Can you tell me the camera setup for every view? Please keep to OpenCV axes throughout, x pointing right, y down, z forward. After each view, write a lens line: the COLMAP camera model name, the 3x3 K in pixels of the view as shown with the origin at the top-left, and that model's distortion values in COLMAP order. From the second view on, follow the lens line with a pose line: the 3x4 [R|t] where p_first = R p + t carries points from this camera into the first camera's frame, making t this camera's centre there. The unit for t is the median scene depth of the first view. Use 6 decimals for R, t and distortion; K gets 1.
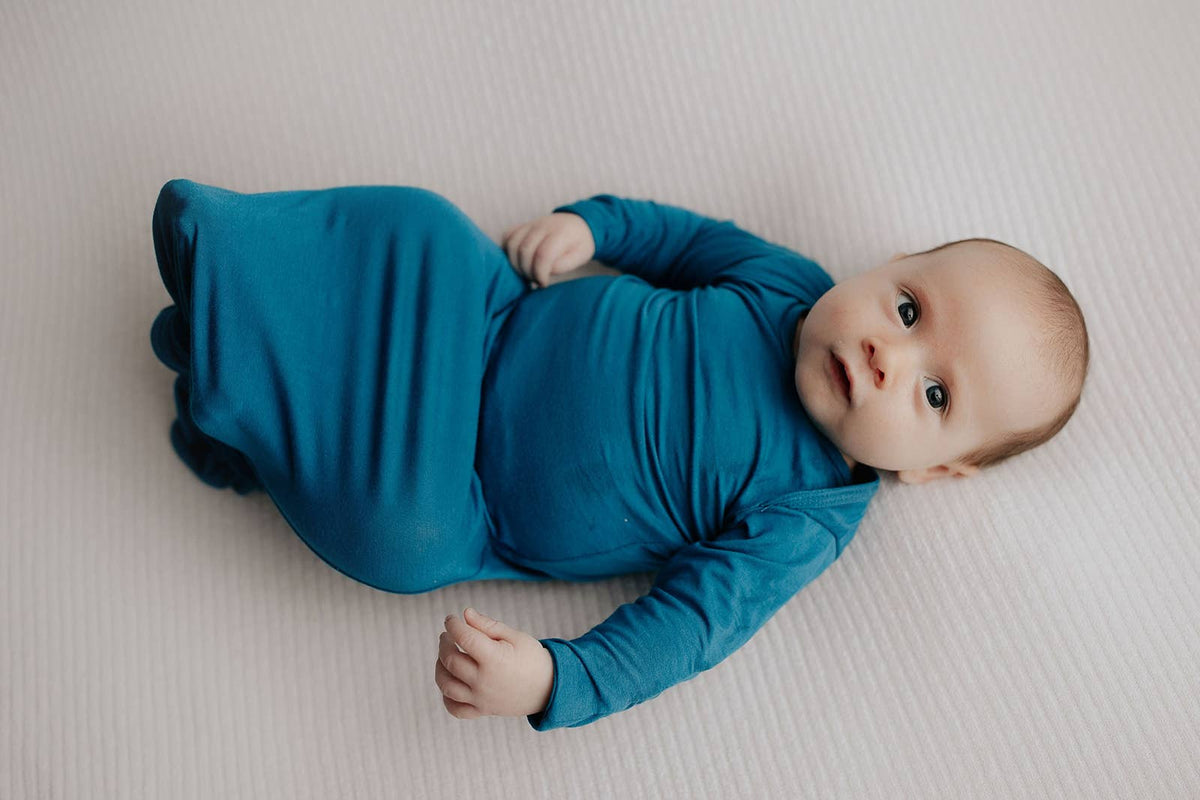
lens RADIAL K [[1499.9, 0, 605.3], [0, 1499.9, 387.9], [0, 0, 1]] dist [-0.052055, 0.000000]
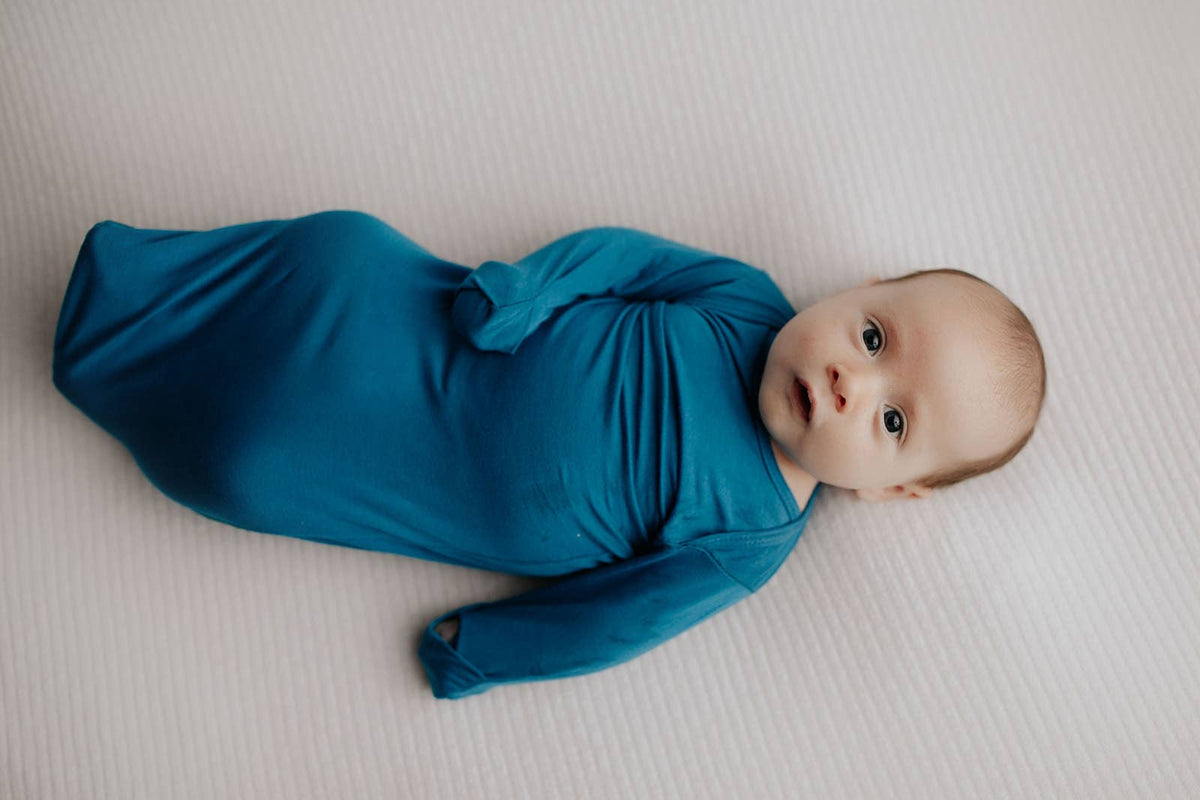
lens RADIAL K [[1499.9, 0, 610.3], [0, 1499.9, 374.6], [0, 0, 1]] dist [-0.052055, 0.000000]
pose [[0.995931, -0.008664, 0.089705, -0.072797], [-0.002699, 0.992054, 0.125786, -0.156731], [-0.090082, -0.125516, 0.987993, -0.011003]]
